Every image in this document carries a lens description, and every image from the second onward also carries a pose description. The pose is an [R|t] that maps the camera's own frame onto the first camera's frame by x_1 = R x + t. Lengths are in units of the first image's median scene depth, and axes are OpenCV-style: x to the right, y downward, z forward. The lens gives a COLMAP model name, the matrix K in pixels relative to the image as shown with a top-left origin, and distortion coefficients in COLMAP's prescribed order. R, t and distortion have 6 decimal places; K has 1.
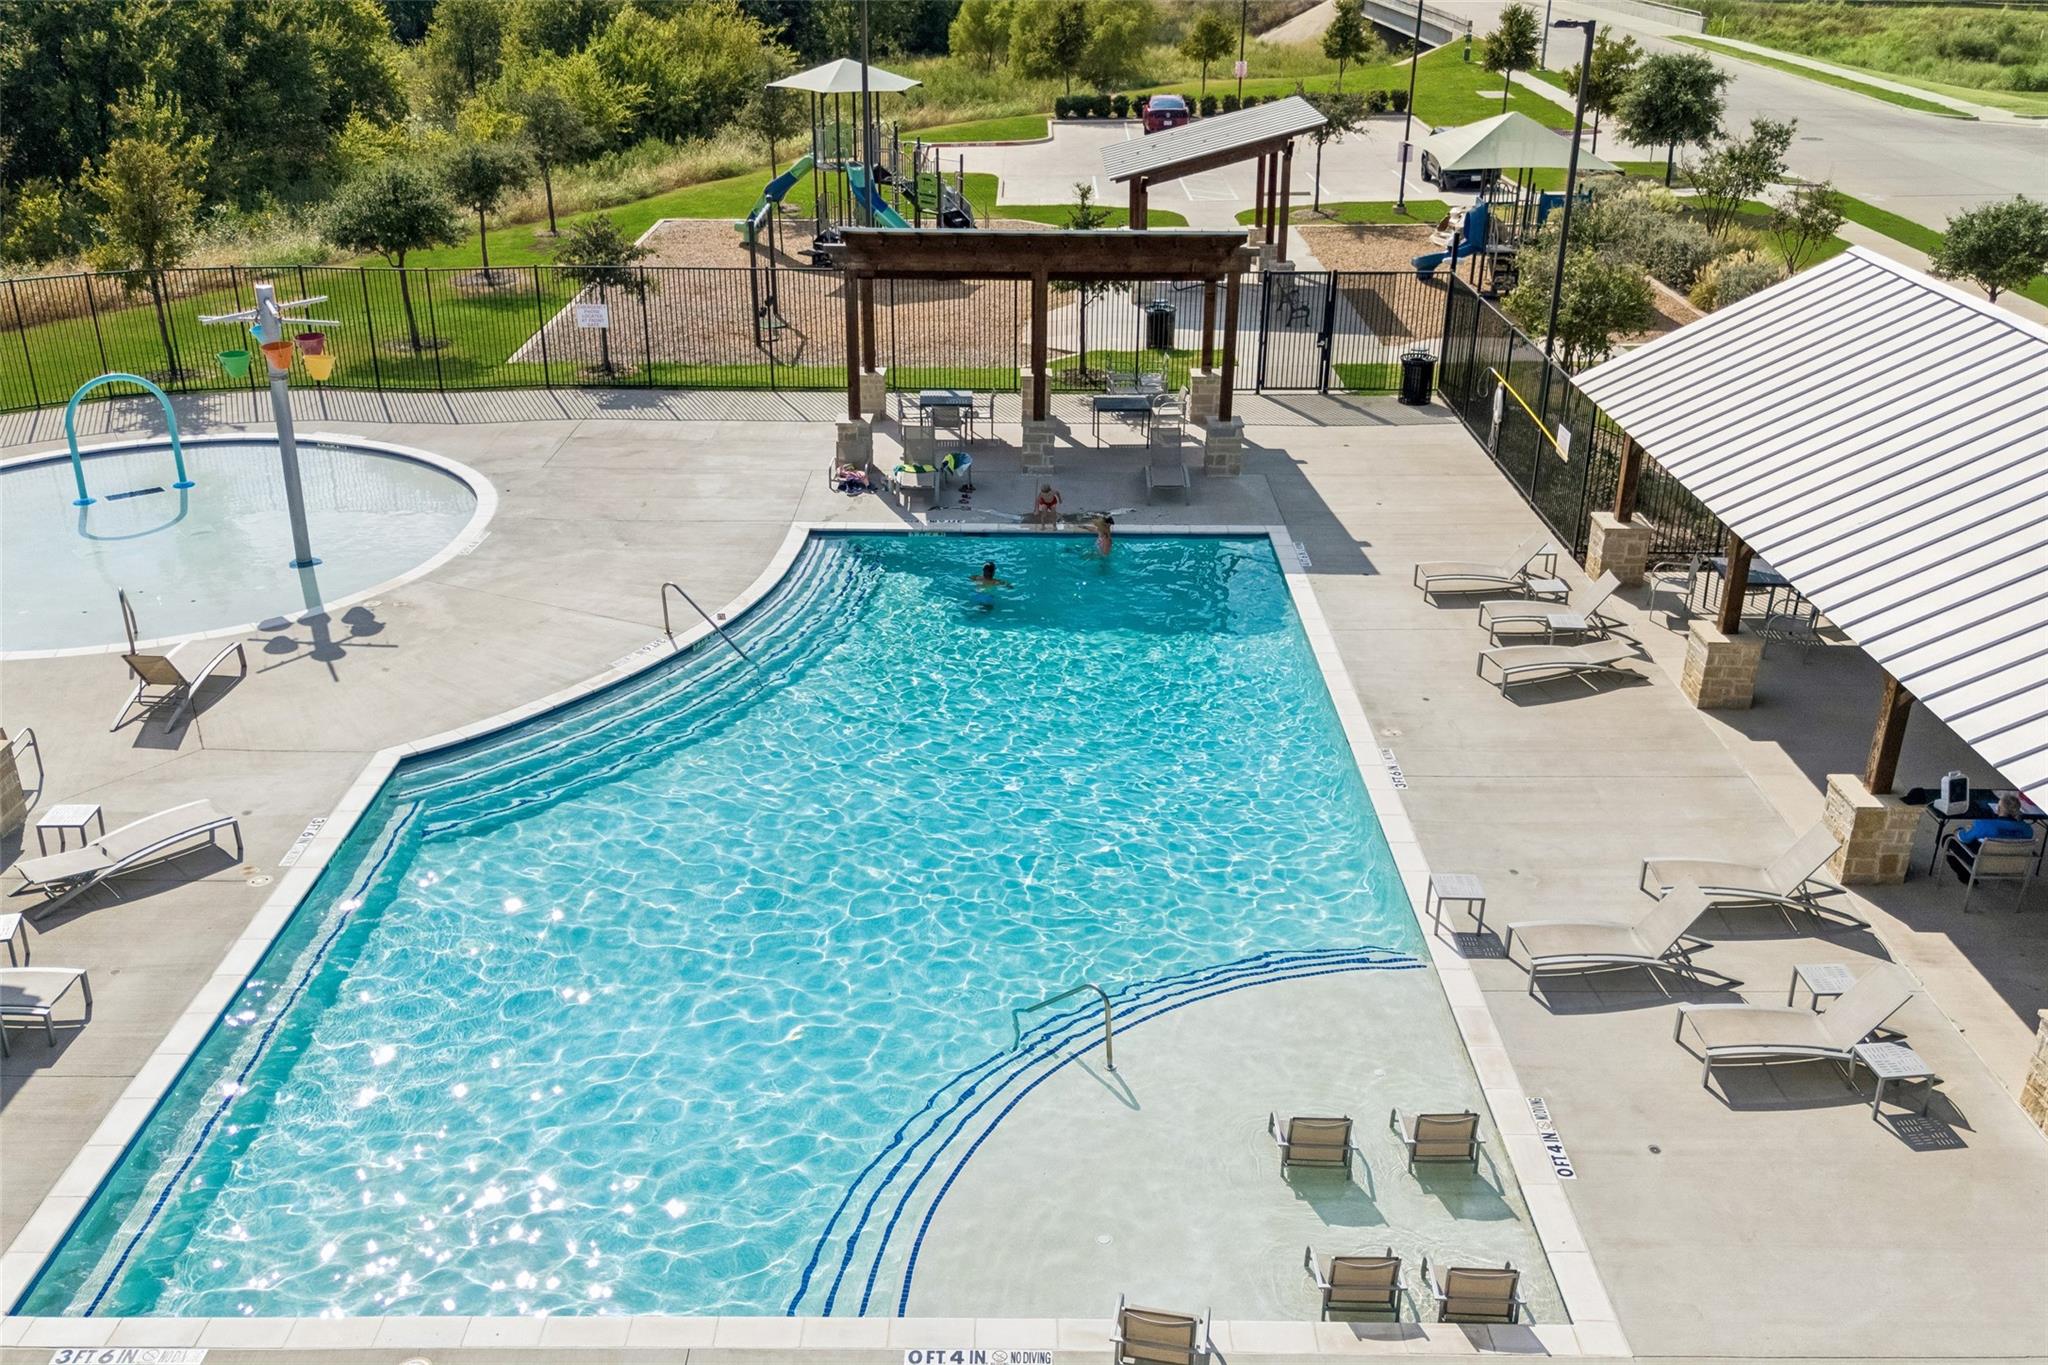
lens RADIAL K [[1855.4, 0, 1024.0], [0, 1855.4, 682.5], [0, 0, 1]] dist [0.068141, -0.068583]
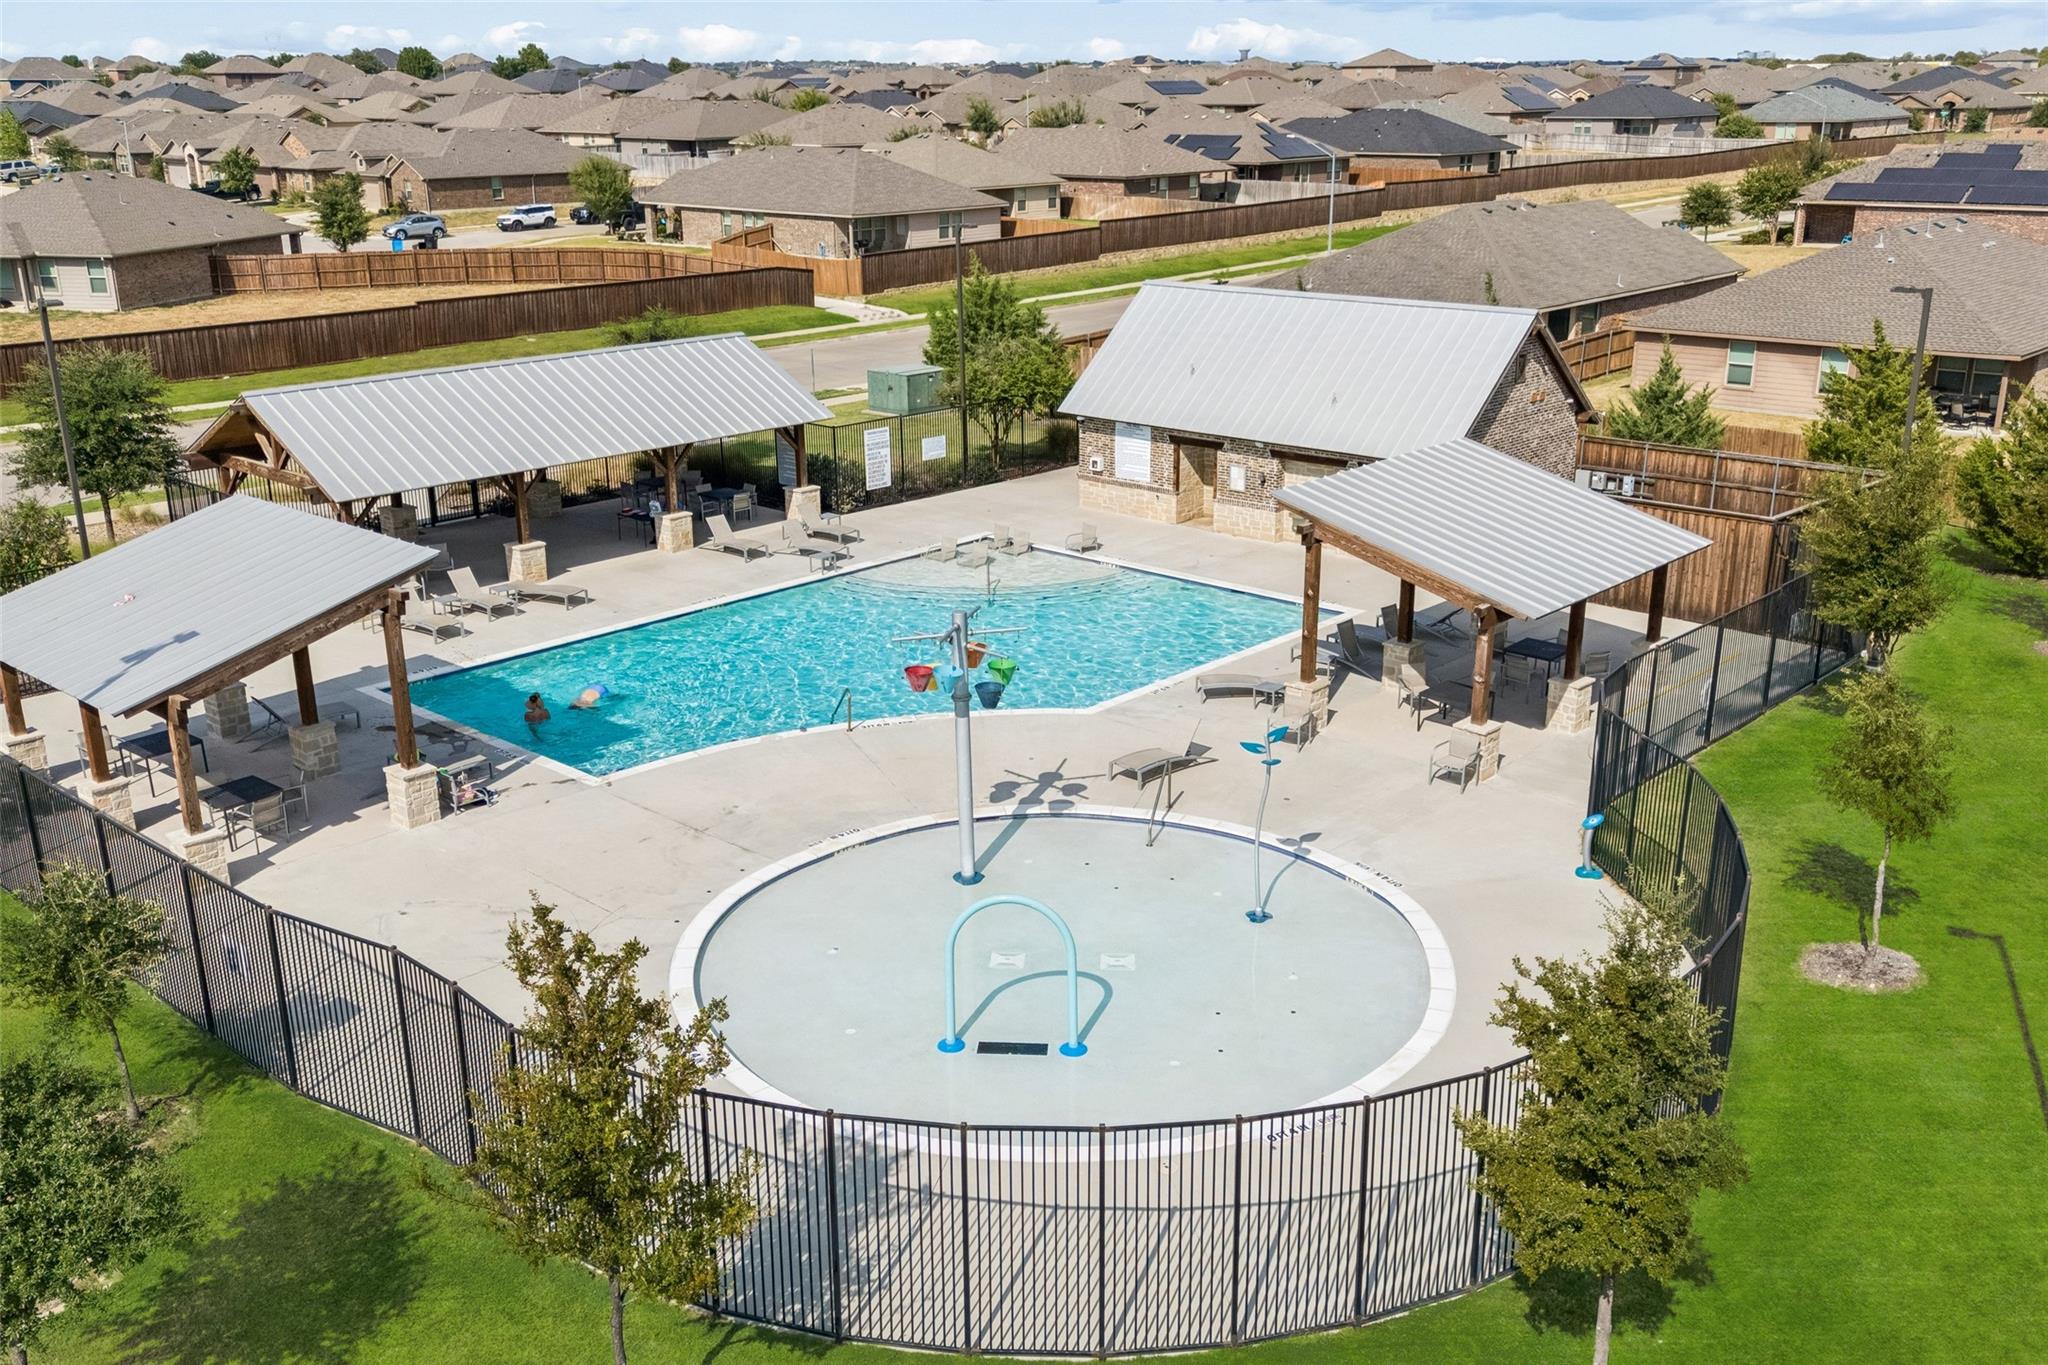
lens RADIAL K [[1855.4, 0, 1024.0], [0, 1855.4, 682.5], [0, 0, 1]] dist [0.068141, -0.068583]
pose [[-0.753634, -0.194661, 0.627808, -0.892840], [0.267659, 0.781473, 0.563612, -0.614217], [-0.600329, 0.592796, -0.536842, 1.281866]]
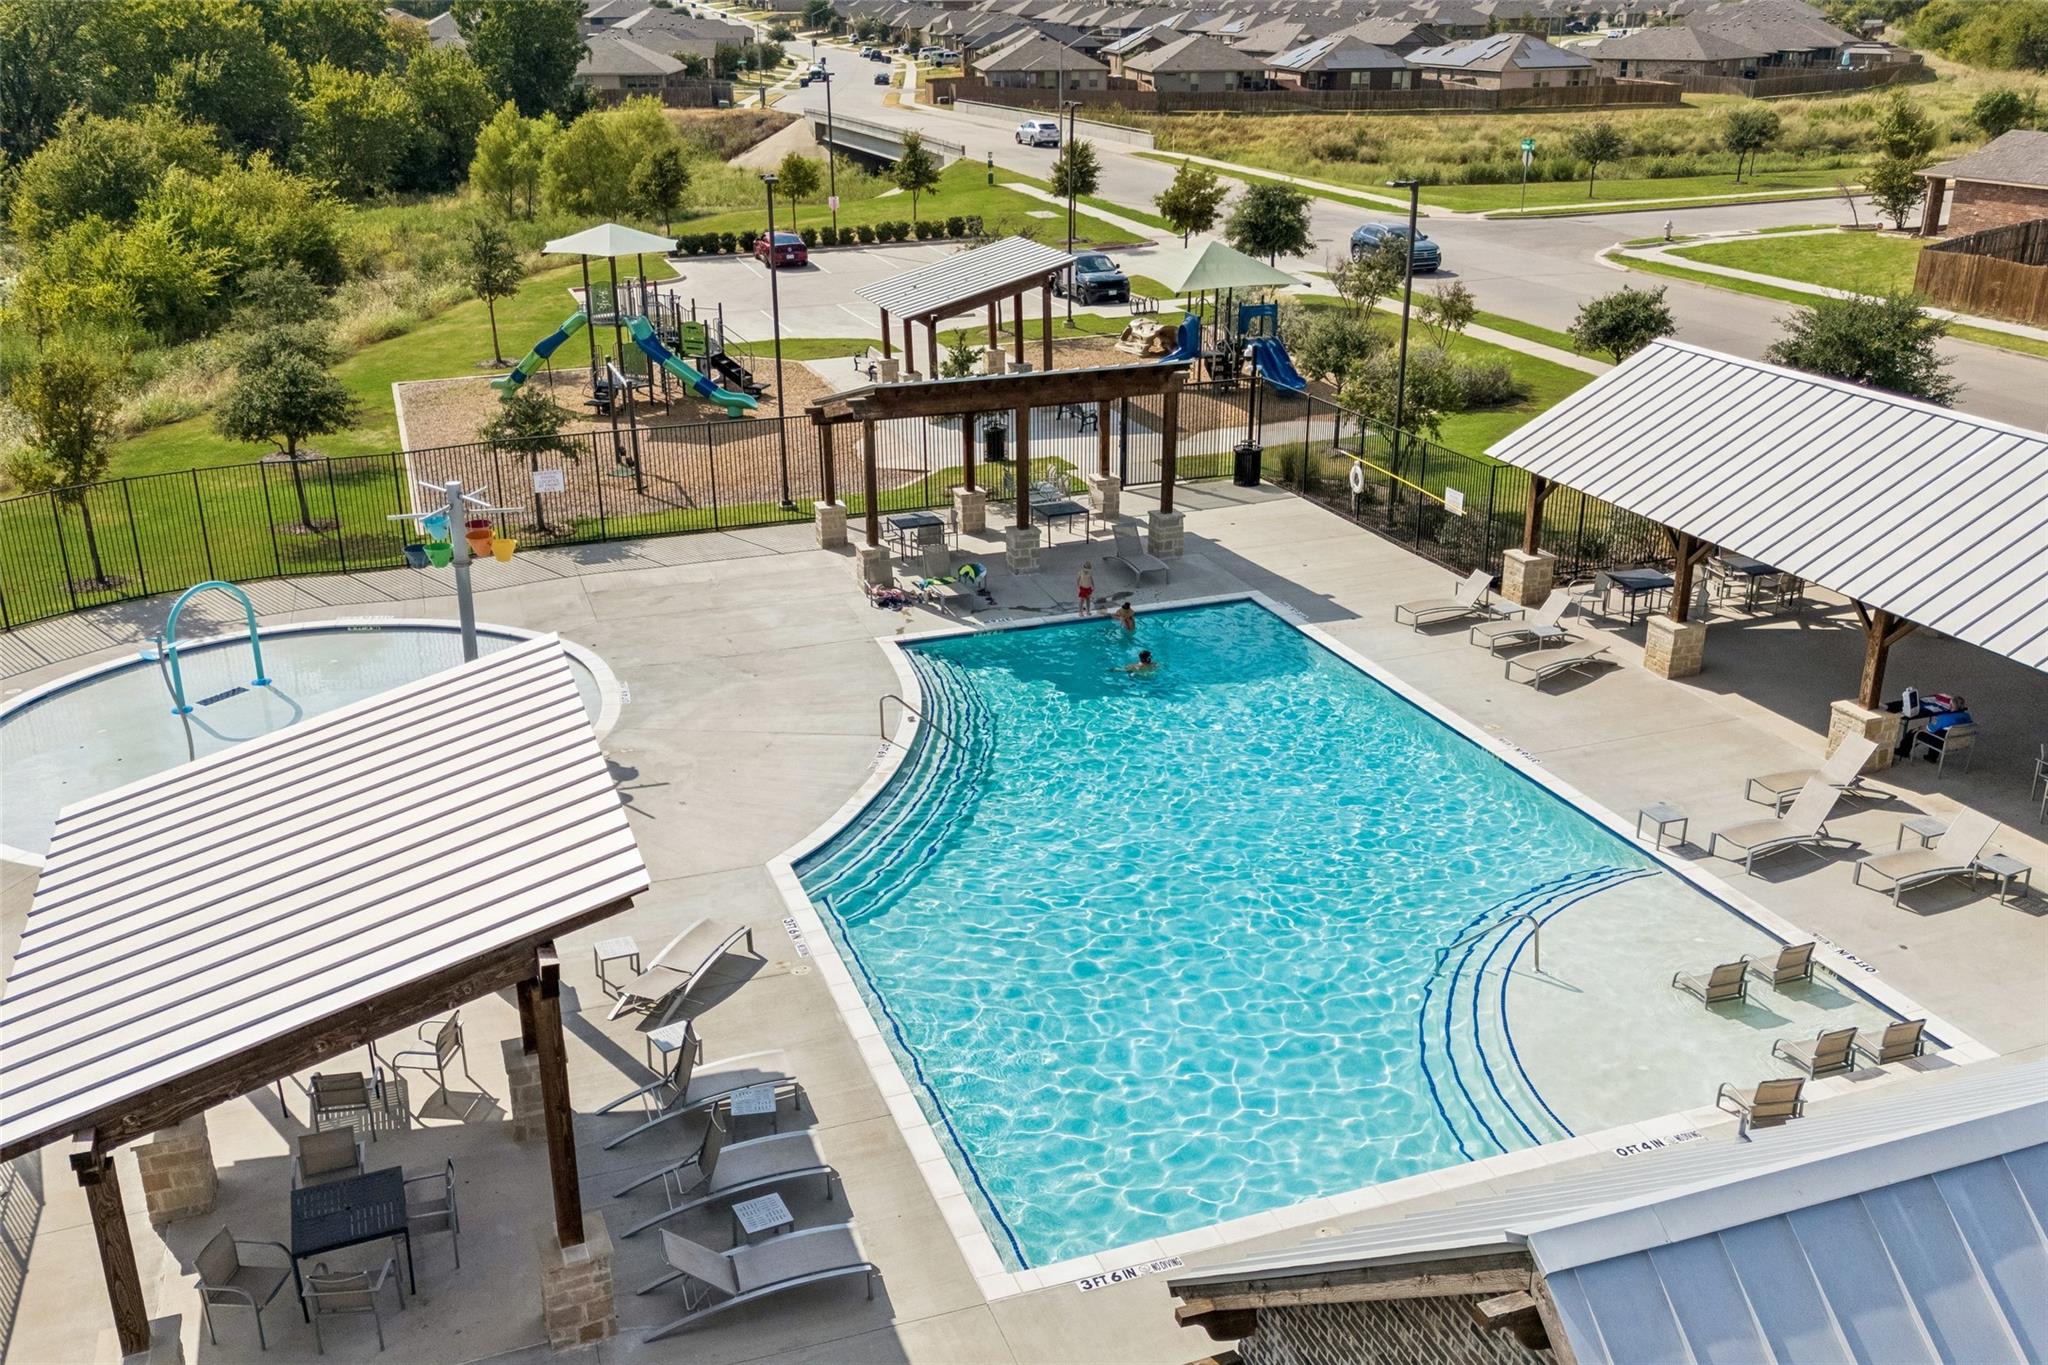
lens RADIAL K [[1855.4, 0, 1024.0], [0, 1855.4, 682.5], [0, 0, 1]] dist [0.068141, -0.068583]
pose [[0.936250, -0.135393, 0.324199, -0.387616], [0.151290, 0.988193, -0.024215, -0.016102], [-0.317093, 0.071720, 0.945679, -0.110952]]
